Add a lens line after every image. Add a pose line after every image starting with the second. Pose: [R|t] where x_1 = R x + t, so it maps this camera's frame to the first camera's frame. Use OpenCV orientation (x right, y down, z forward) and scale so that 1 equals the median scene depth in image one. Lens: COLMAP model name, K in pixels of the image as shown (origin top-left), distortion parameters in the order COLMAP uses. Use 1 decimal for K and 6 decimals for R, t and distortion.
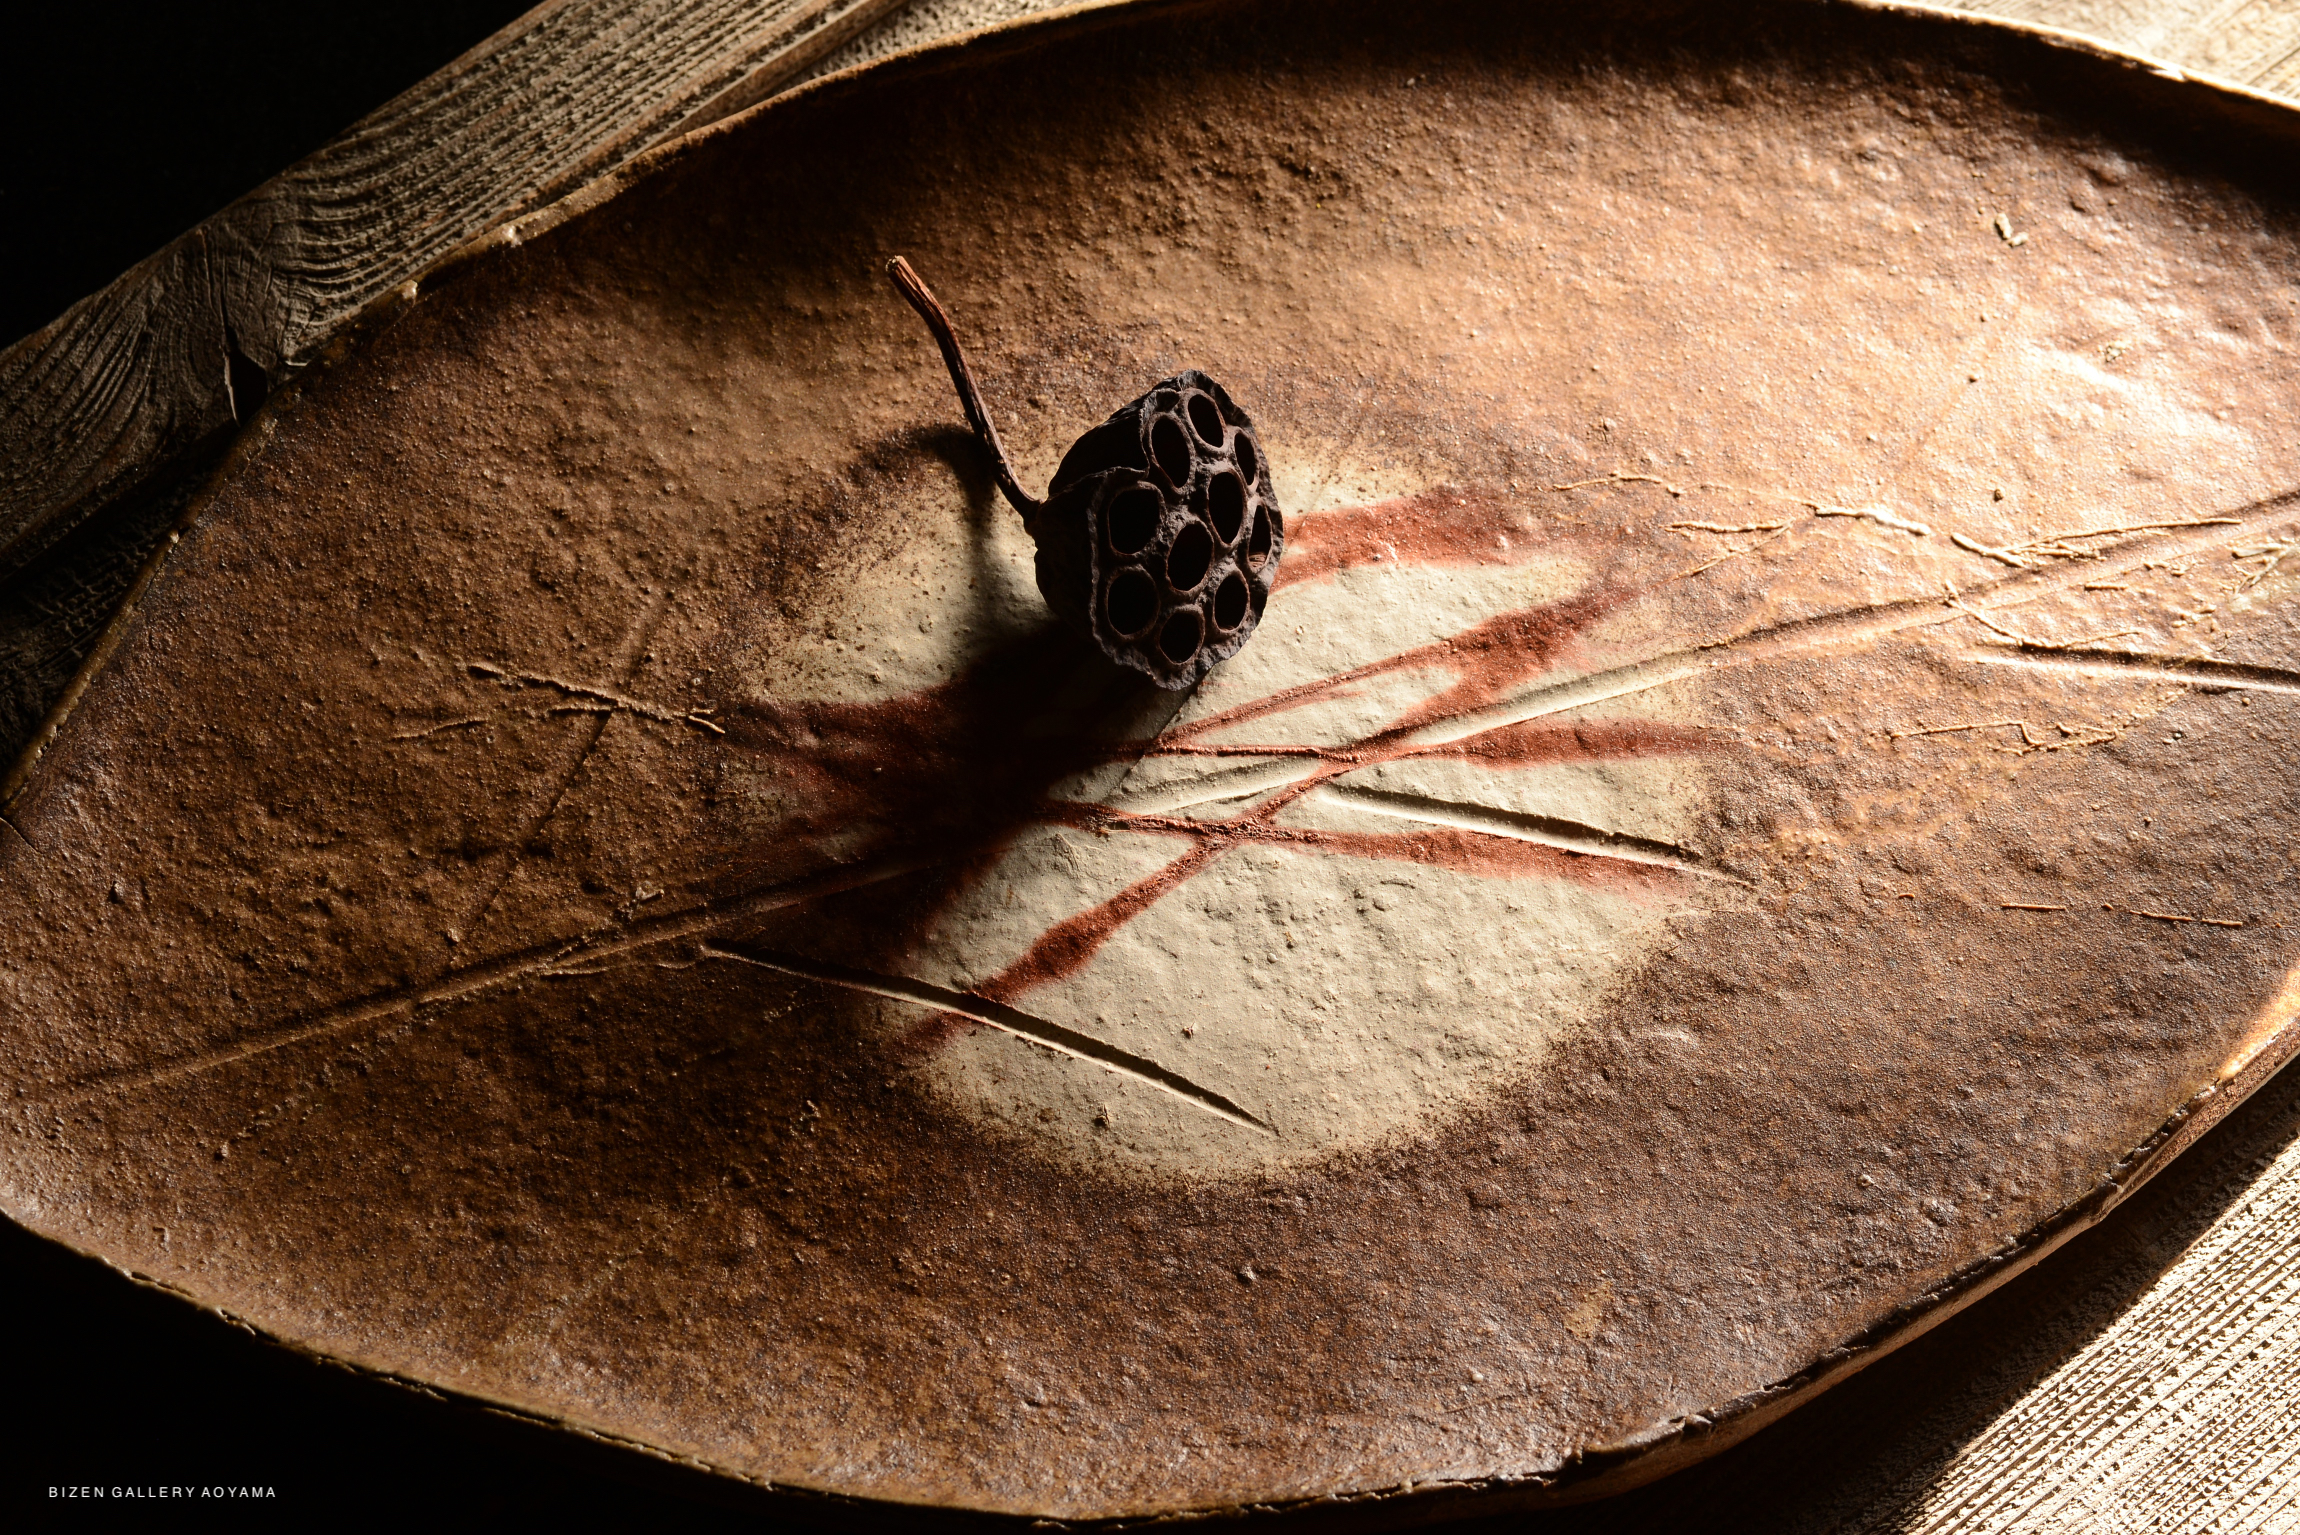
lens RADIAL K [[4751.9, 0, 1139.7], [0, 4751.9, 762.5], [0, 0, 1]] dist [0.054859, 0.410891]
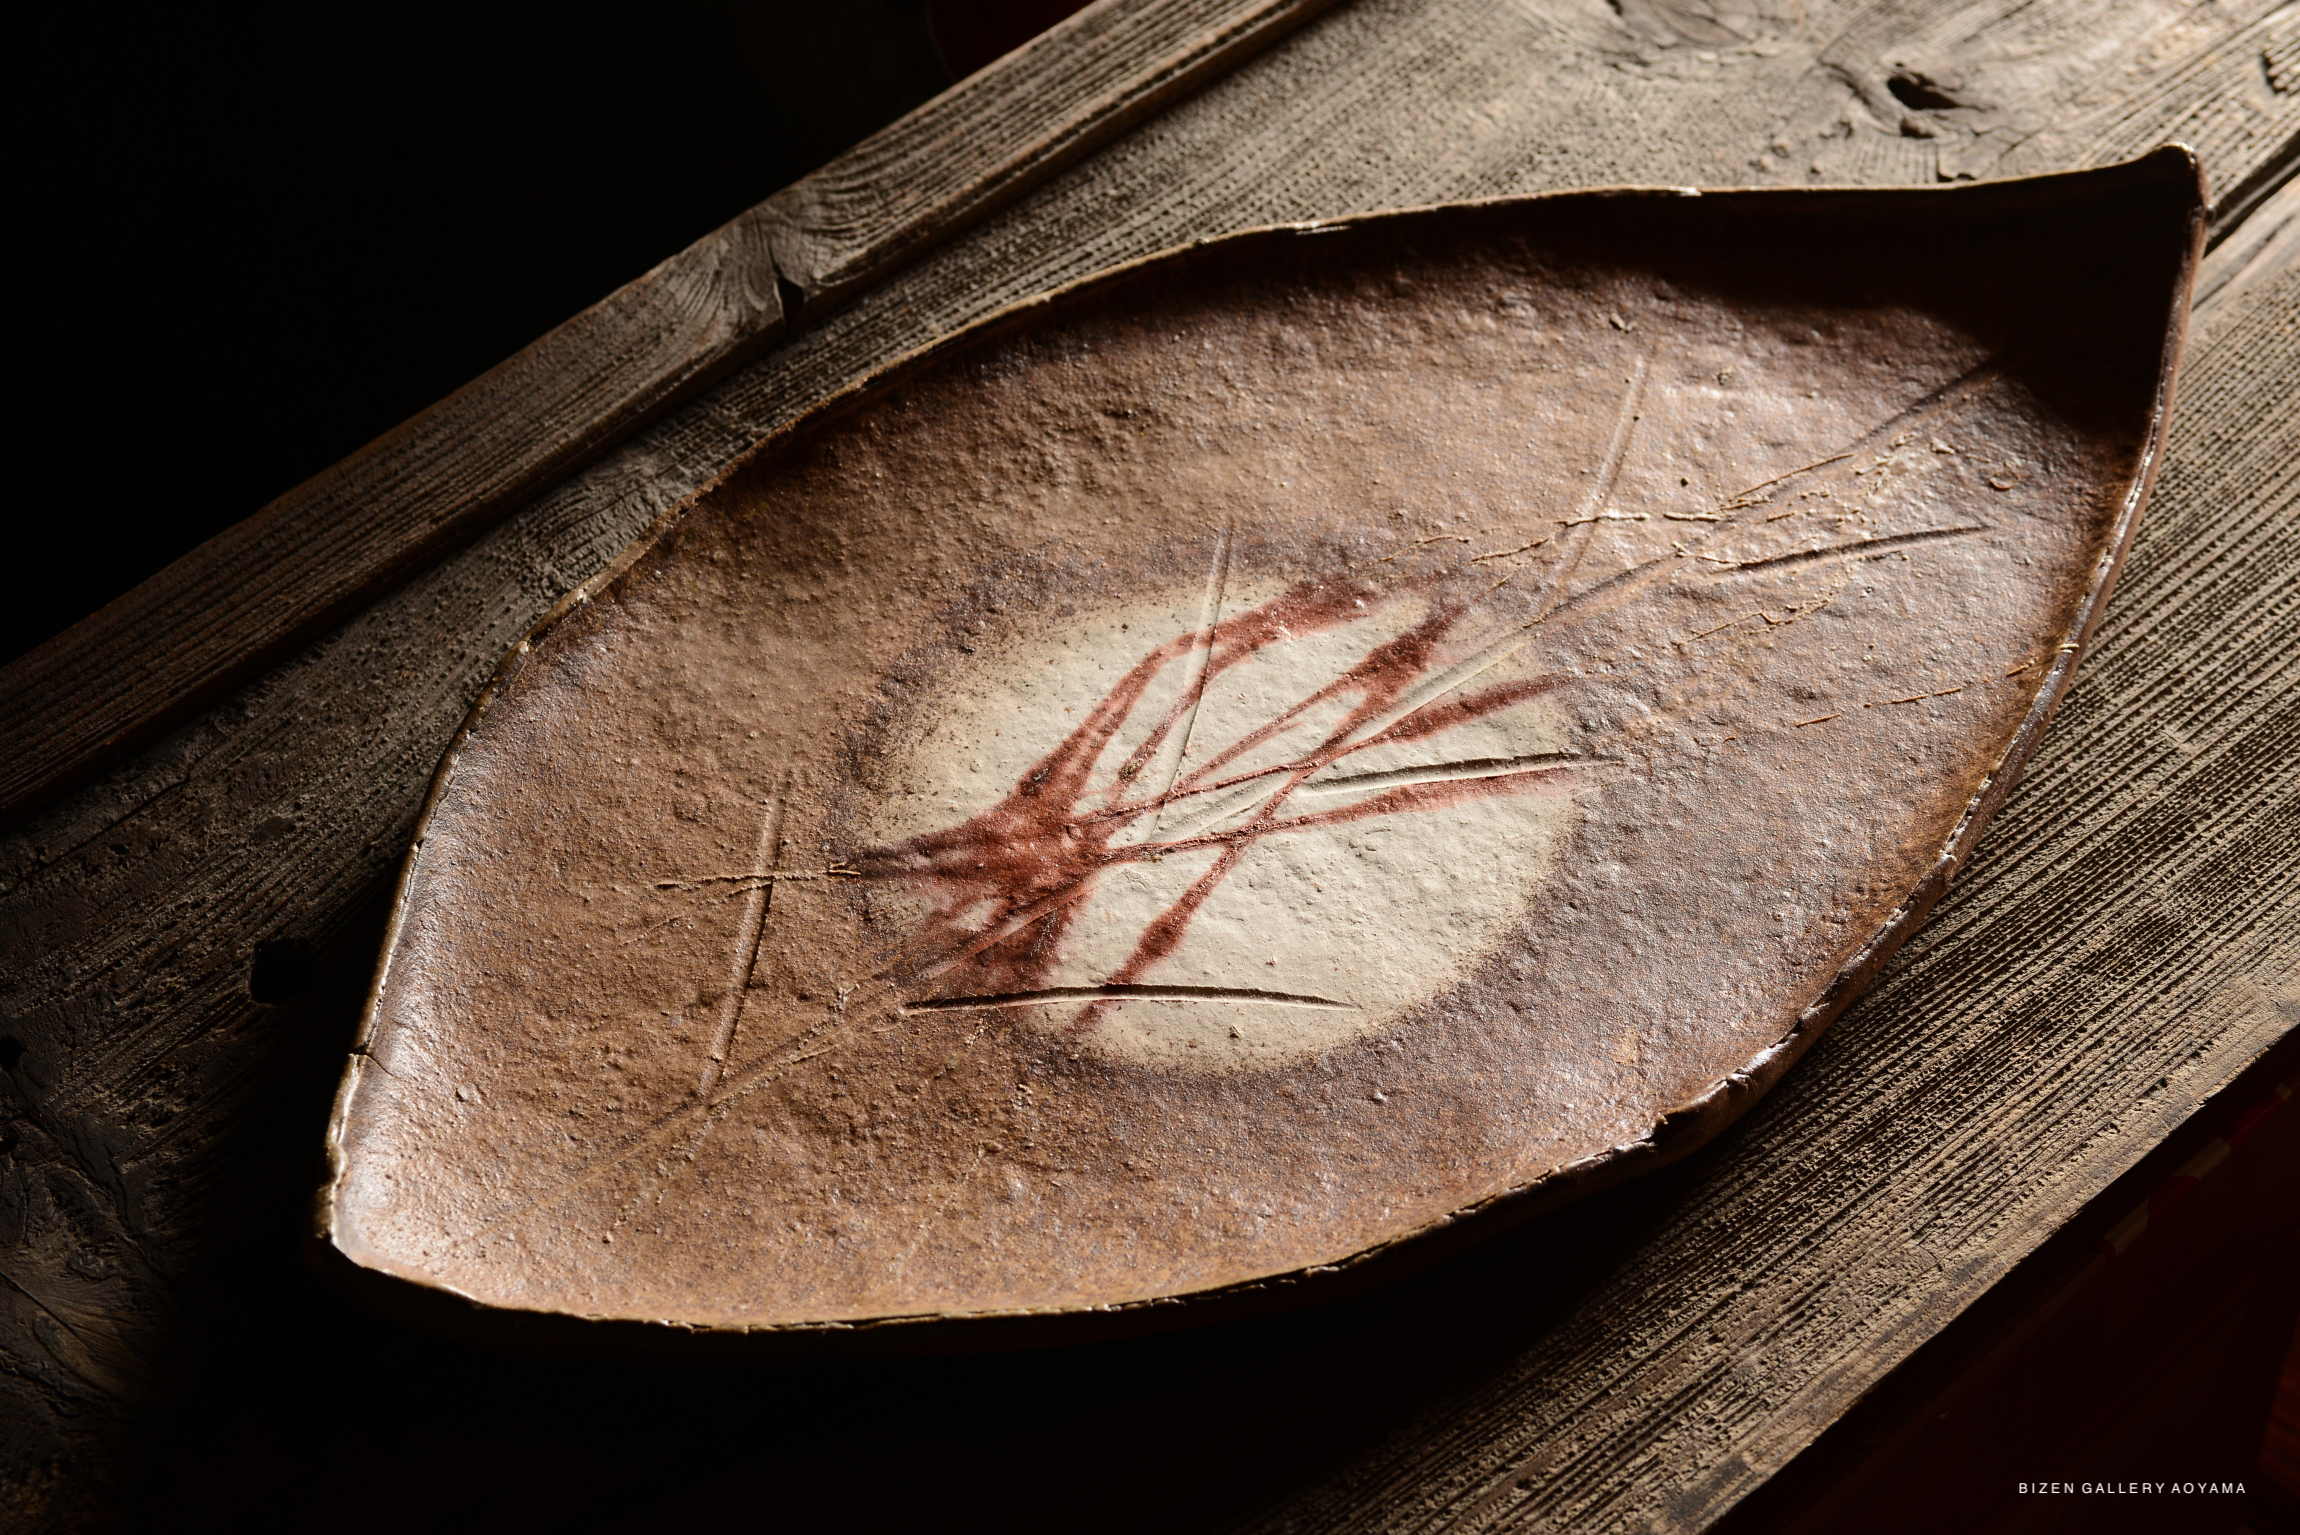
lens RADIAL K [[4673.0, 0, 1150.0], [0, 4673.0, 767.5], [0, 0, 1]] dist [0.061693, 0.256934]
pose [[0.945787, -0.269594, 0.181124, -0.237436], [0.304968, 0.928982, -0.209729, 0.262262], [-0.111719, 0.253596, 0.960837, -0.262978]]
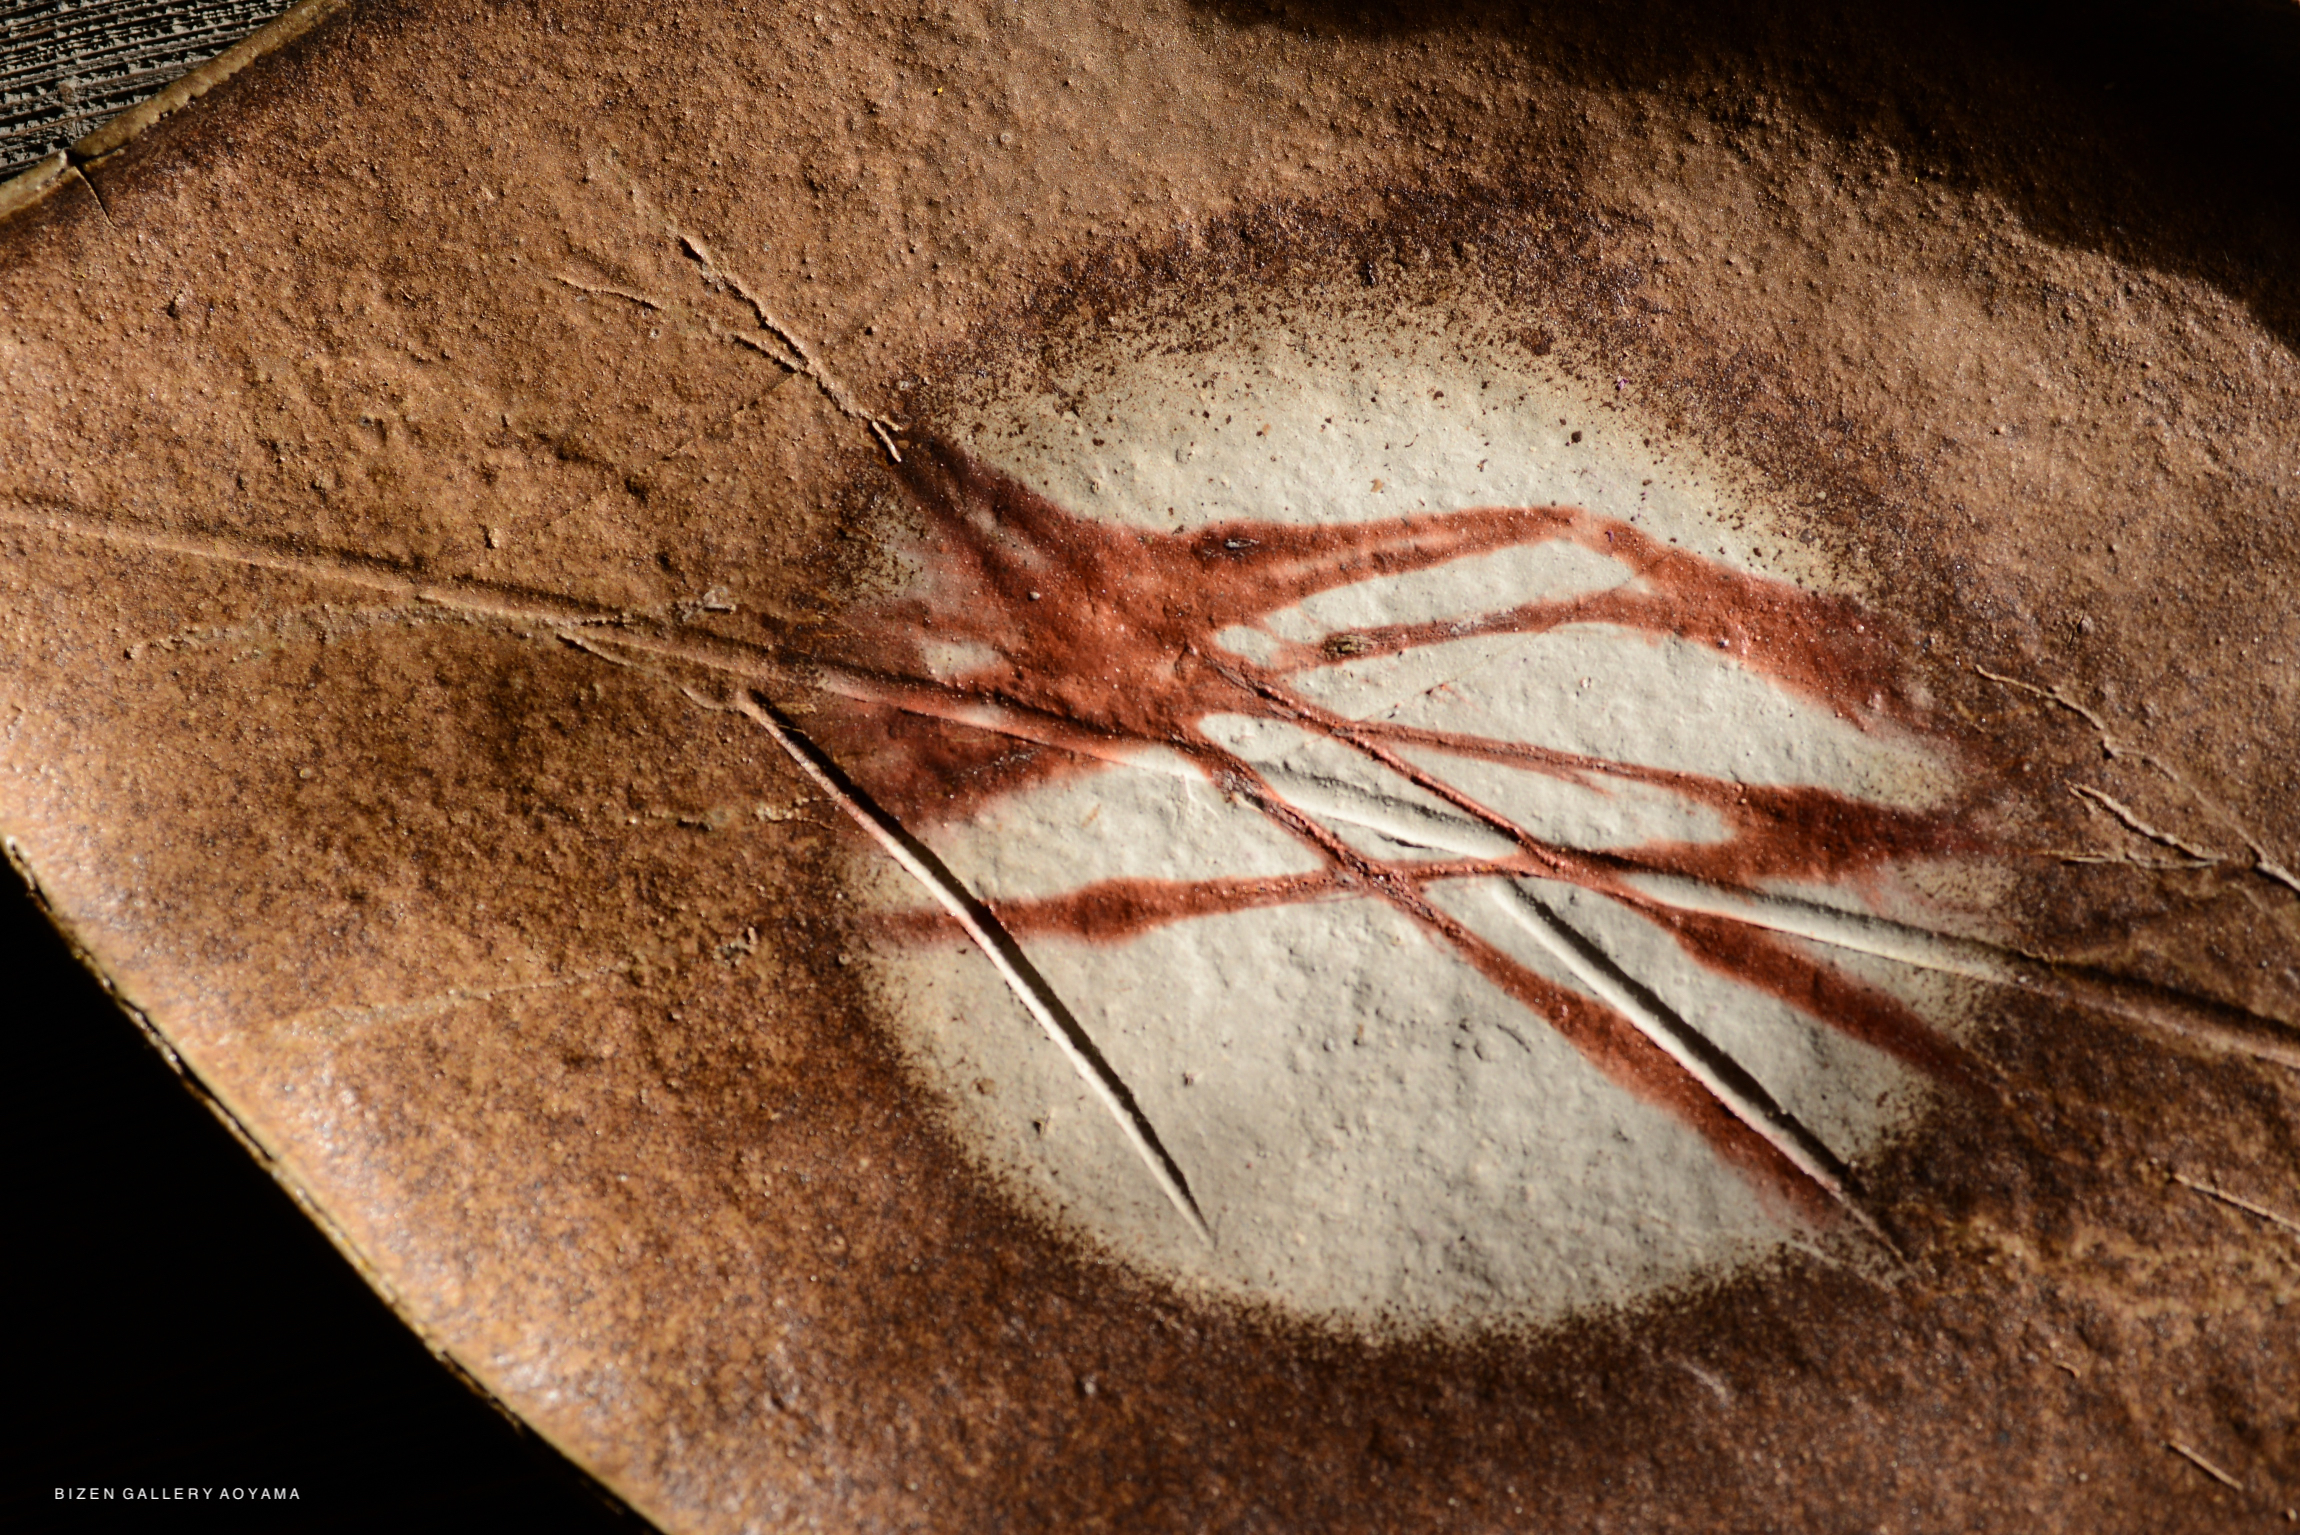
lens RADIAL K [[4751.9, 0, 1139.7], [0, 4751.9, 762.5], [0, 0, 1]] dist [0.054859, 0.410891]
pose [[0.859149, 0.490294, -0.146540, 0.093684], [-0.432723, 0.848944, 0.303391, -0.228304], [0.273155, -0.197247, 0.941531, 0.227244]]
